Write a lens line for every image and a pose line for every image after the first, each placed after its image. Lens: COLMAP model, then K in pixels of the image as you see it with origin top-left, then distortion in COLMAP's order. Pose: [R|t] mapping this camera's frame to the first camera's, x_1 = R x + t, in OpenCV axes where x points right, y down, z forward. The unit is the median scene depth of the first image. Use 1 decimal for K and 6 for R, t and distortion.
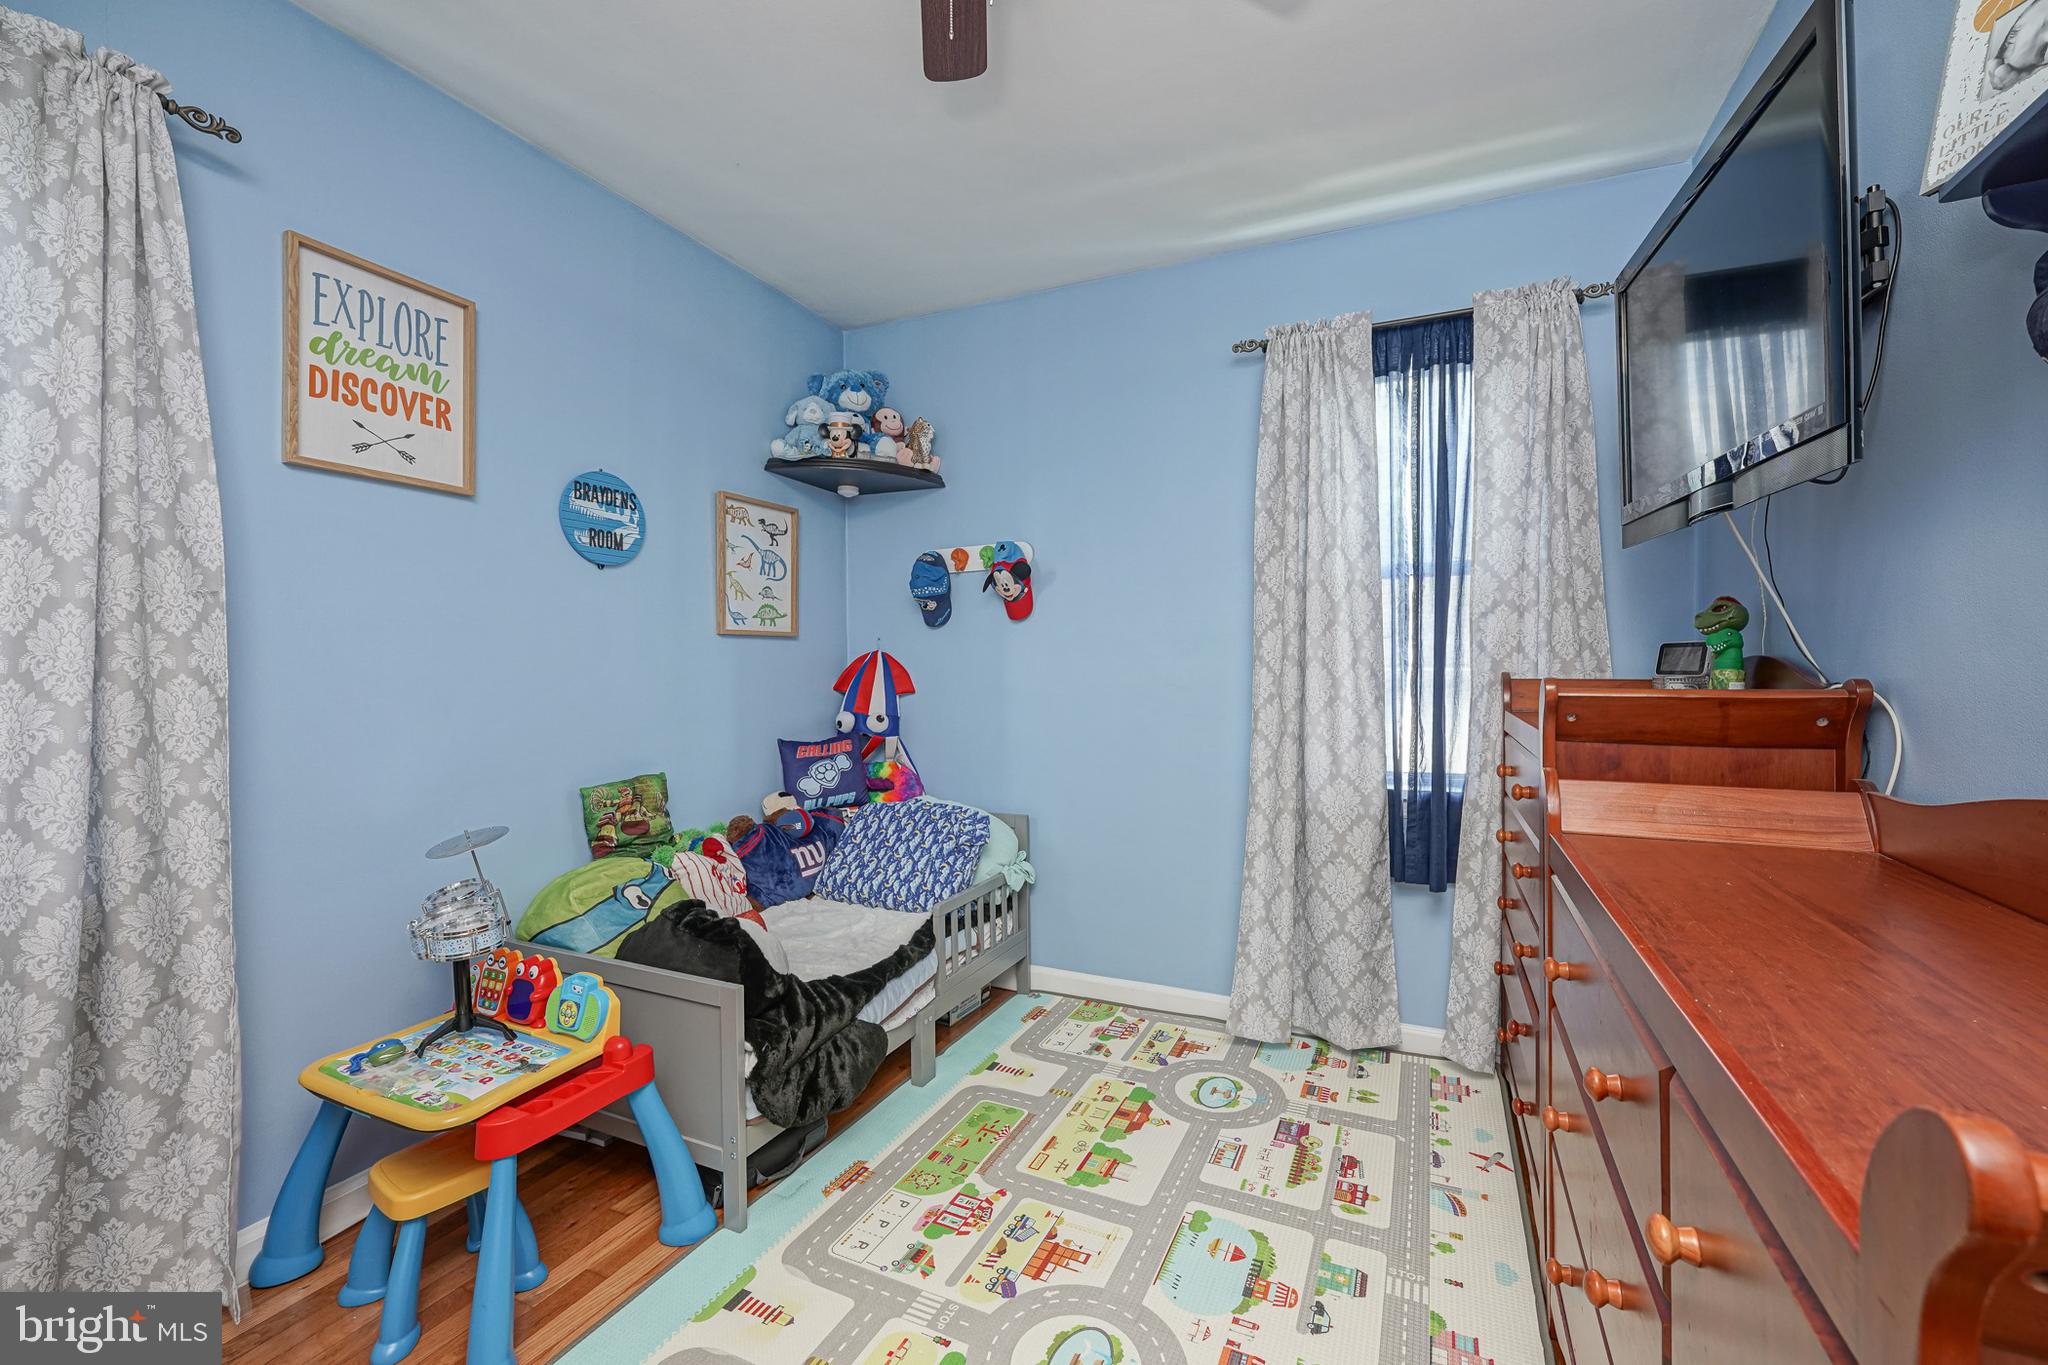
lens RADIAL K [[827.8, 0, 1032.9], [0, 827.8, 668.9], [0, 0, 1]] dist [-0.003036, 0.000924]
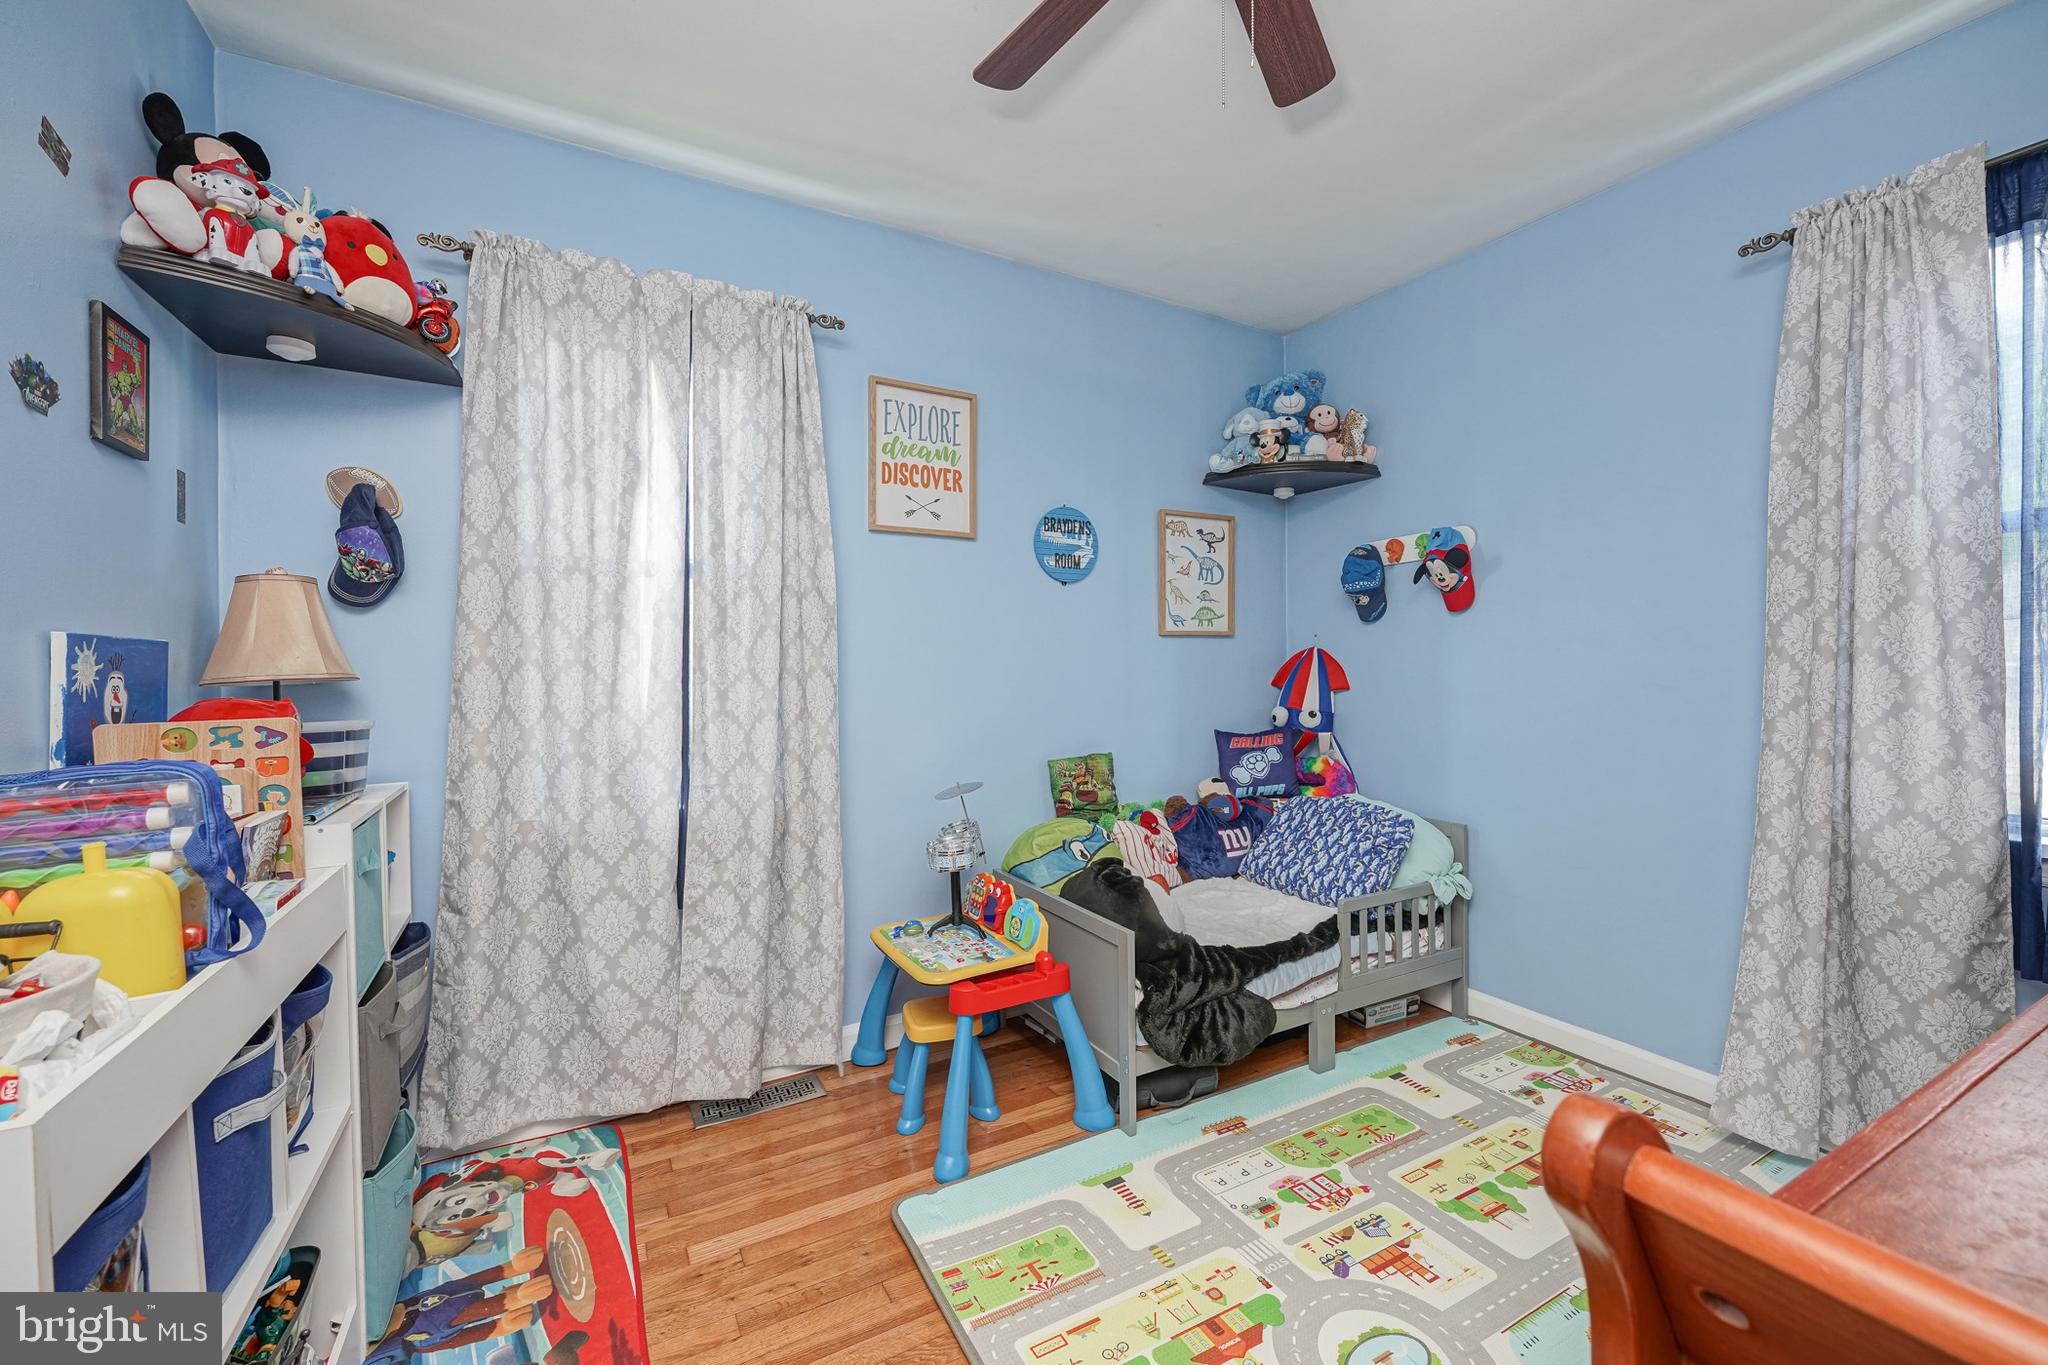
lens RADIAL K [[827.8, 0, 1005.1], [0, 827.8, 674.0], [0, 0, 1]] dist [-0.003036, 0.000924]
pose [[0.791067, 0.004465, -0.611713, 0.192555], [0.002481, 0.999942, 0.010508, -0.001266], [0.611724, -0.009830, 0.791010, -0.043961]]
